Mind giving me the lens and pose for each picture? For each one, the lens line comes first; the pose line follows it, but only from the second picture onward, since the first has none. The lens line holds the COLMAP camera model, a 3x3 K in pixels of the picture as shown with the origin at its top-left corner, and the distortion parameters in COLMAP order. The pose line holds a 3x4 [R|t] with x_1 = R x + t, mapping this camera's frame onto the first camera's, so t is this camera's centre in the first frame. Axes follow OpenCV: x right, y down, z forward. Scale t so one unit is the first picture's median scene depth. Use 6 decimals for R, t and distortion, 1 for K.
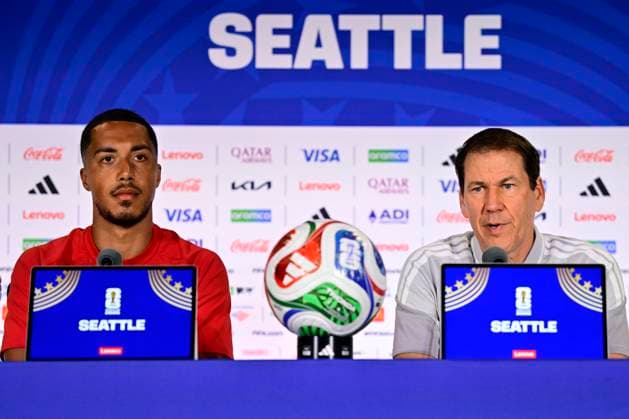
lens RADIAL K [[2327.1, 0, 353.4], [0, 2327.1, 209.8], [0, 0, 1]] dist [0.243678, -4.167781]
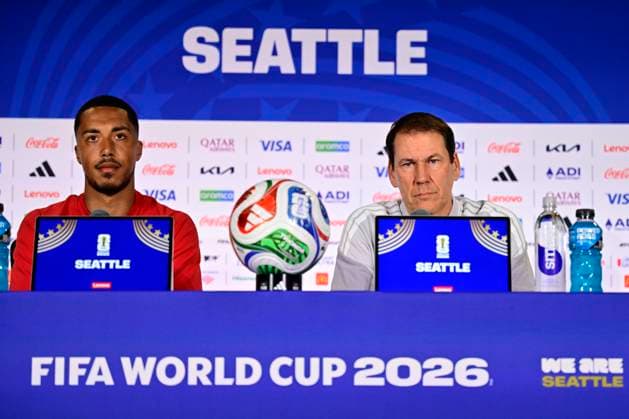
lens RADIAL K [[2021.6, 0, 331.2], [0, 2021.6, 171.5], [0, 0, 1]] dist [0.180452, 1.837136]
pose [[0.999844, 0.007164, 0.016170, -0.002424], [-0.006655, 0.999488, -0.031310, 0.033504], [-0.016386, 0.031198, 0.999379, -0.053543]]
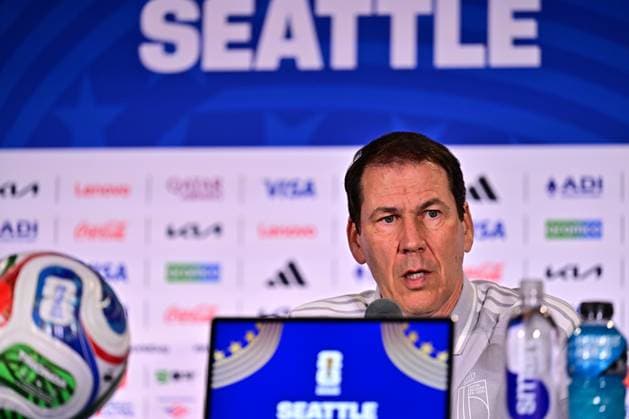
lens RADIAL K [[2815.9, 0, 314.5], [0, 2815.9, 209.5], [0, 0, 1]] dist [0.061959, 1.897222]
pose [[0.988638, -0.006903, -0.150157, 0.189155], [0.001610, 0.999374, -0.035346, 0.021160], [0.150307, 0.034703, 0.988030, 0.210540]]
